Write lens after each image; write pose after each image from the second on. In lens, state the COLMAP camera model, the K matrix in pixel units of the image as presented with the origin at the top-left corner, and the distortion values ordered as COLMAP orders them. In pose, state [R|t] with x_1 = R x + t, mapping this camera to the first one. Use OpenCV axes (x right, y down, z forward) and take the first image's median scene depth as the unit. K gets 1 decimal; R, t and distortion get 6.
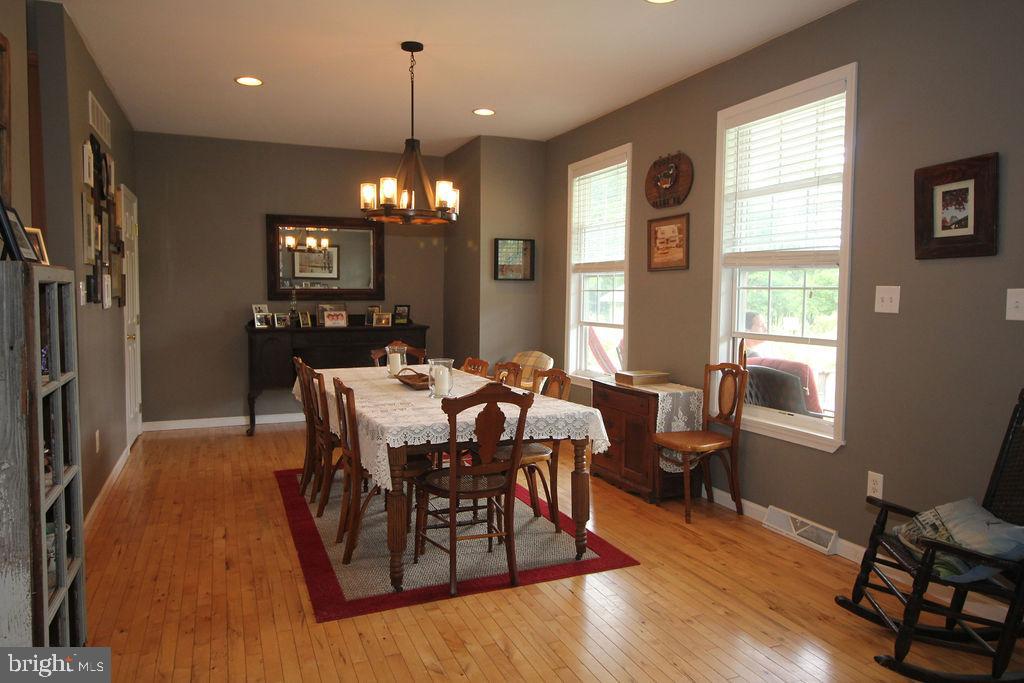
lens RADIAL K [[710.6, 0, 519.3], [0, 710.6, 332.7], [0, 0, 1]] dist [0.033079, 0.001521]
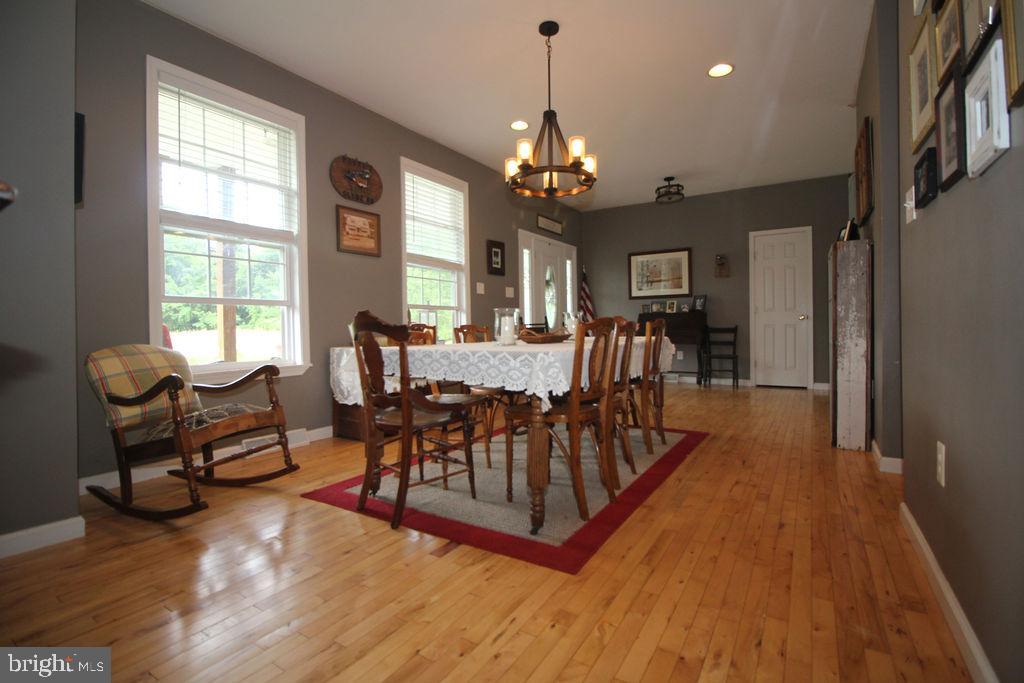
lens RADIAL K [[474.7, 0, 512.1], [0, 474.7, 333.5], [0, 0, 1]] dist [-0.011513, -0.006981]
pose [[-0.561261, -0.014658, 0.827509, -0.689048], [0.053058, 0.997149, 0.053650, 0.019307], [-0.825937, 0.074017, -0.558883, 1.419500]]
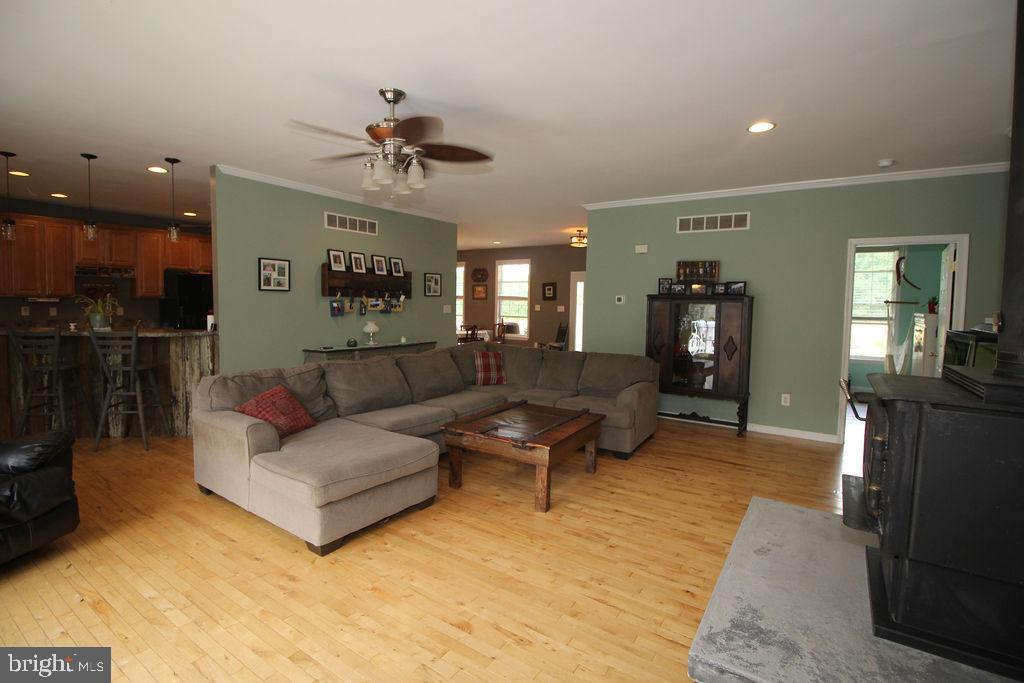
lens RADIAL K [[474.7, 0, 513.2], [0, 474.7, 339.5], [0, 0, 1]] dist [-0.011513, -0.006981]
pose [[0.848710, -0.035294, 0.527679, -1.079579], [0.019923, 0.999196, 0.034786, 0.043261], [-0.528482, -0.019010, 0.848731, -1.343357]]
